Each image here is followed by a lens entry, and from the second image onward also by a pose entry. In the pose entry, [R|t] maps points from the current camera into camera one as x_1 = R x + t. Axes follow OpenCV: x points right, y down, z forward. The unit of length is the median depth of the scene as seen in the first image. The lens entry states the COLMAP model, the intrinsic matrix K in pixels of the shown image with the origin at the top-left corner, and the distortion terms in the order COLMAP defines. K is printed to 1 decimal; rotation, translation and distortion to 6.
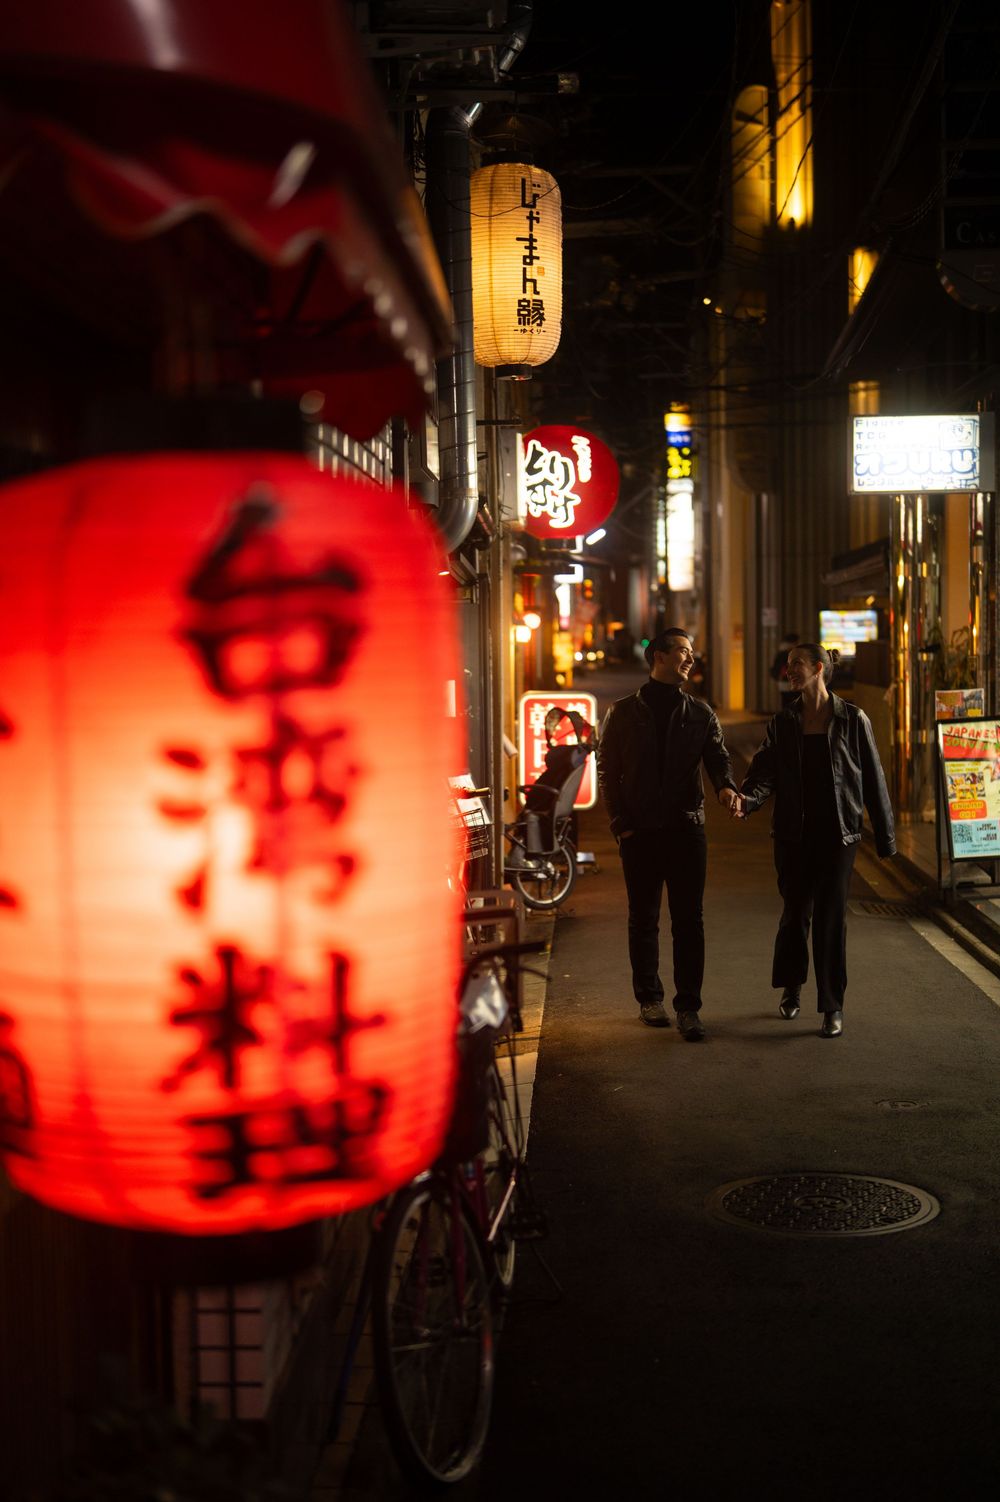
lens RADIAL K [[2183.4, 0, 487.9], [0, 2183.4, 748.1], [0, 0, 1]] dist [-0.024855, 0.000000]
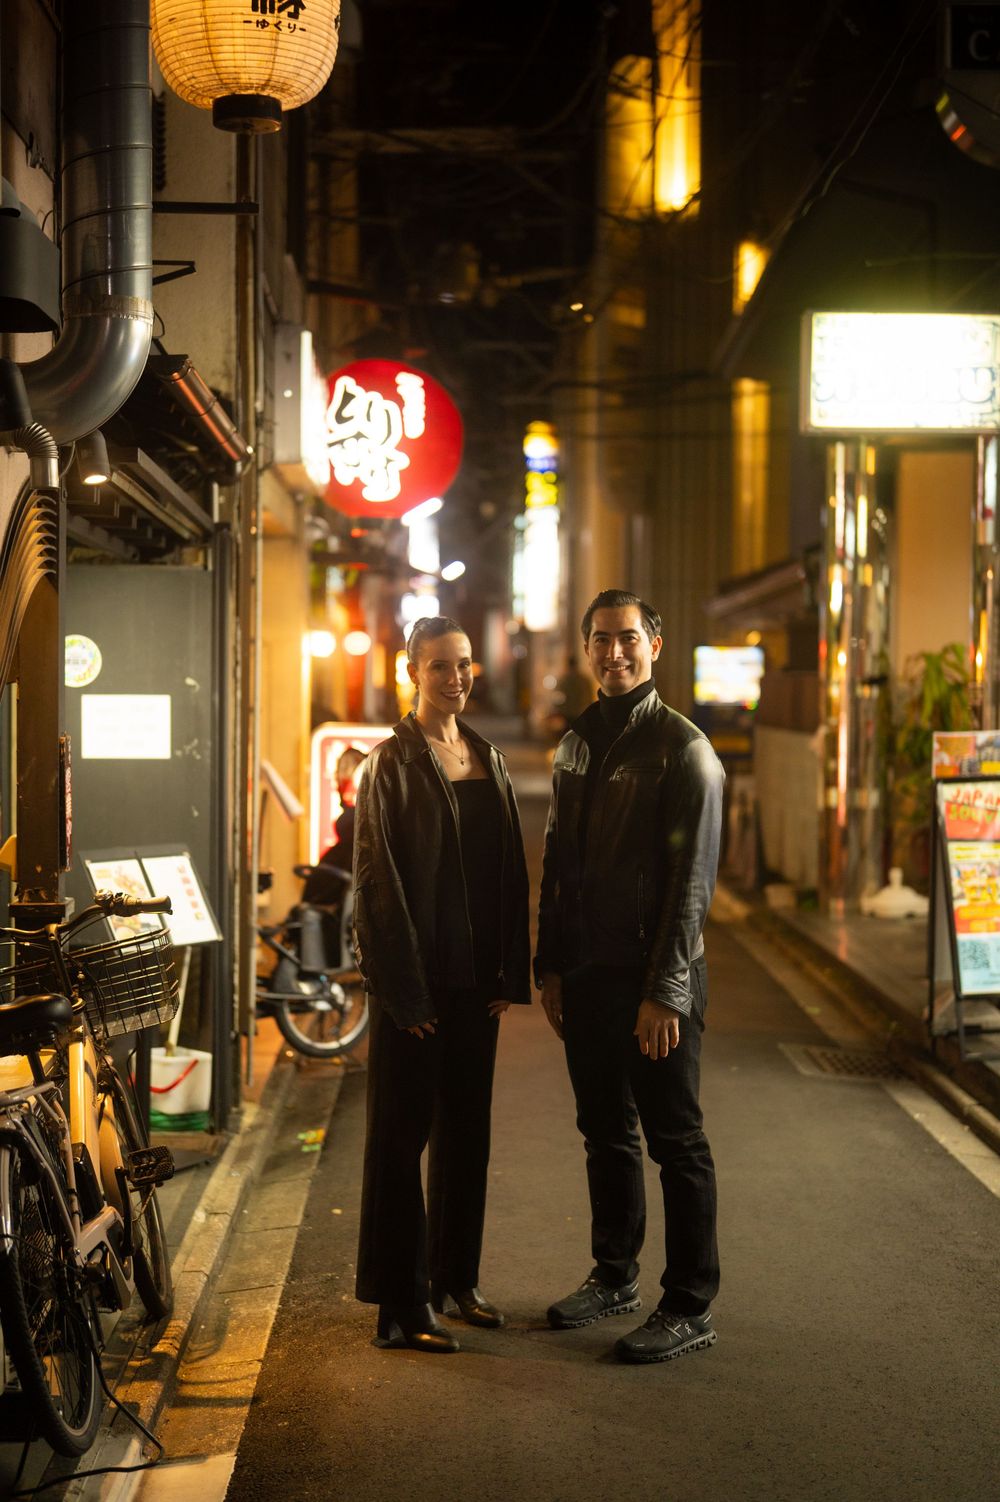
lens RADIAL K [[2183.4, 0, 501.0], [0, 2183.4, 748.0], [0, 0, 1]] dist [-0.024855, 0.000000]
pose [[0.997215, 0.021106, 0.071535, 0.026949], [-0.019574, 0.999565, -0.022061, -0.004409], [-0.071970, 0.020600, 0.997194, 0.320586]]
